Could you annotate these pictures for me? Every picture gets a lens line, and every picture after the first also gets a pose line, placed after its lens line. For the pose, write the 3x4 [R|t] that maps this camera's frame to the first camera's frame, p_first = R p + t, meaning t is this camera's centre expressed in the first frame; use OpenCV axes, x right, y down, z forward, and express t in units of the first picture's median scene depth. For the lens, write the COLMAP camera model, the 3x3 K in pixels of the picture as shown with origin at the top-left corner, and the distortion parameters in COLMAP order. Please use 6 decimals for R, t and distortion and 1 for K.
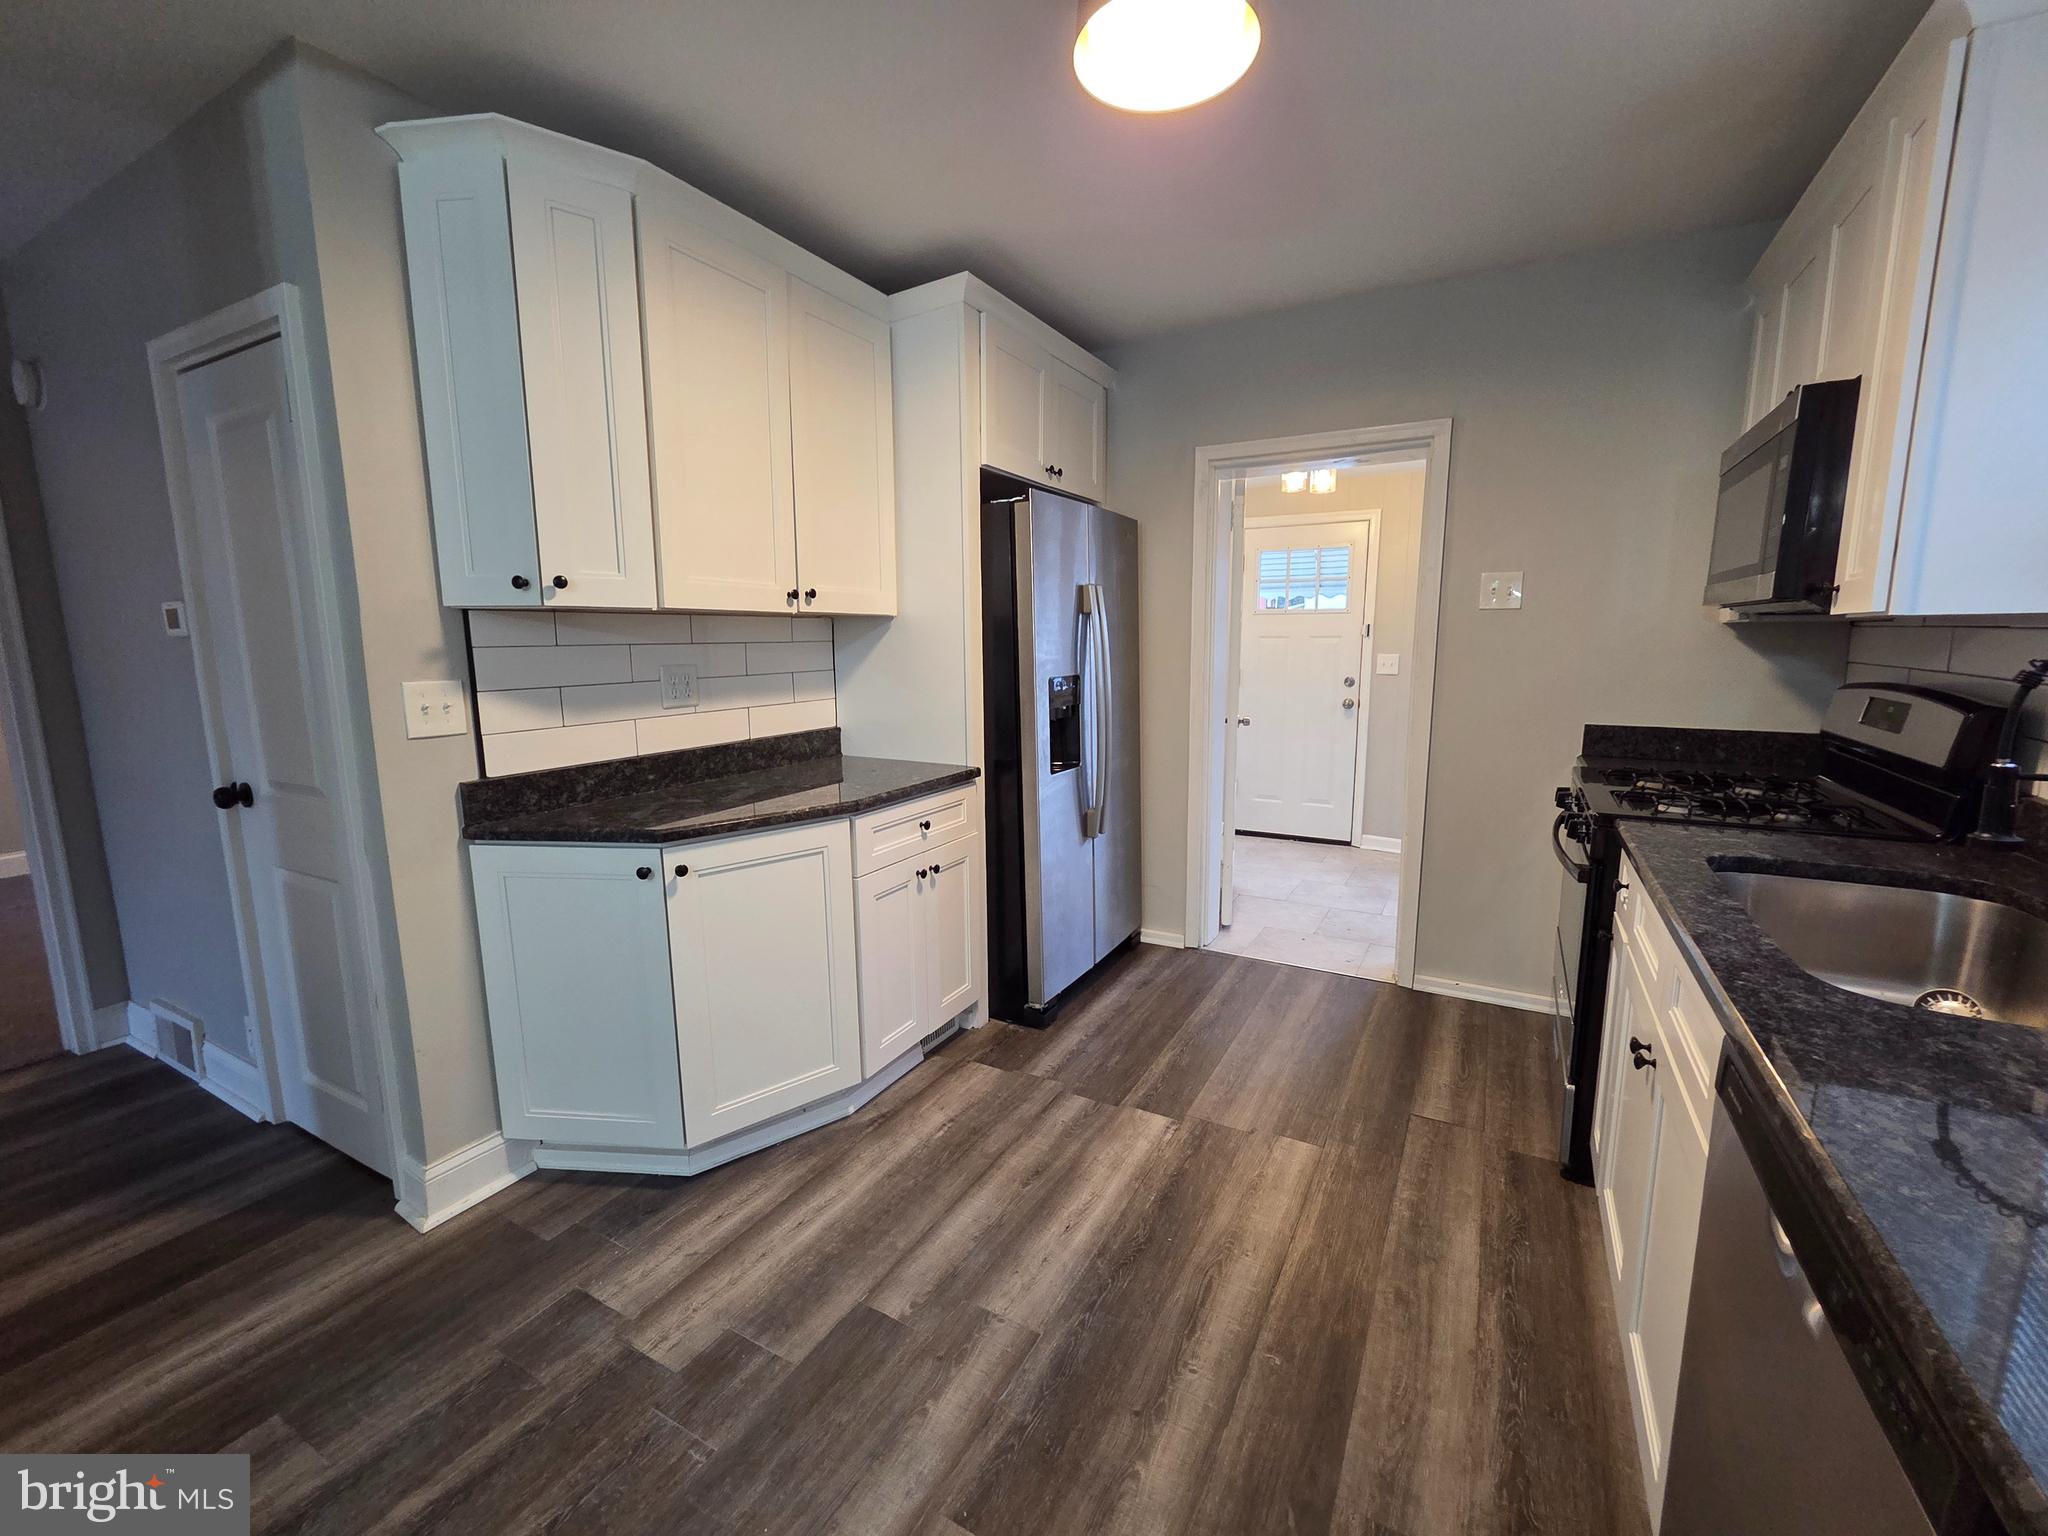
lens RADIAL K [[846.8, 0, 1020.2], [0, 846.8, 765.0], [0, 0, 1]] dist [0.001541, -0.000294]
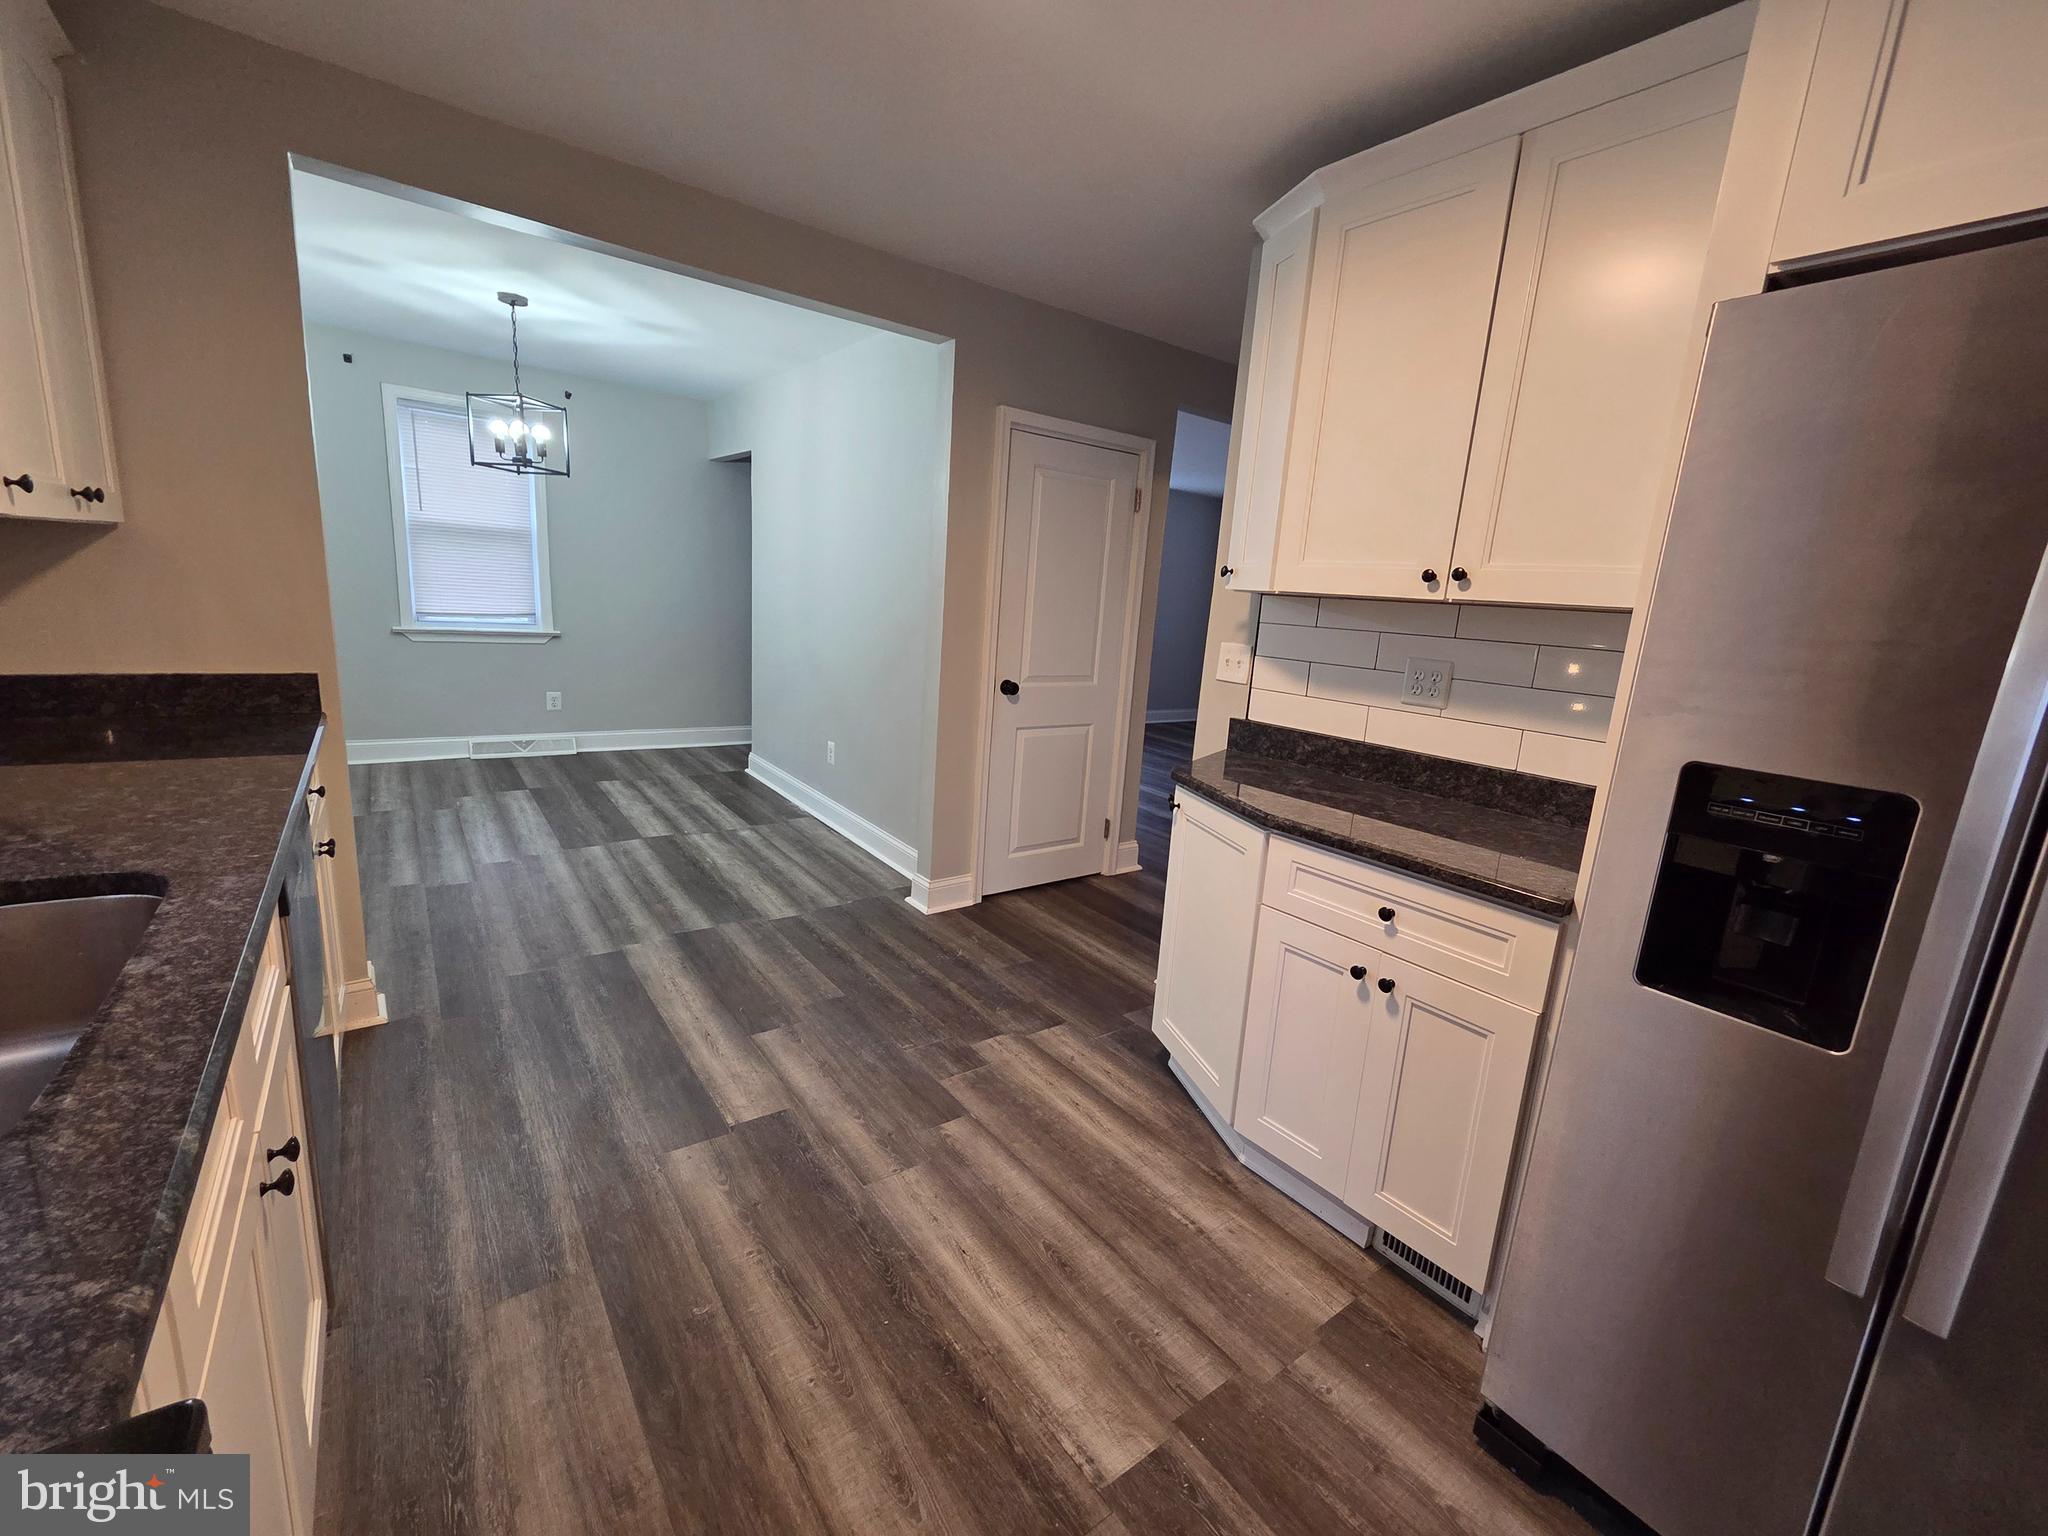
lens RADIAL K [[852.3, 0, 1033.1], [0, 852.3, 767.4], [0, 0, 1]] dist [-0.000548, -0.000051]
pose [[-0.401750, 0.164198, -0.900908, 0.736039], [-0.201361, 0.943876, 0.261824, -0.197457], [0.893337, 0.286596, -0.346139, 1.178663]]
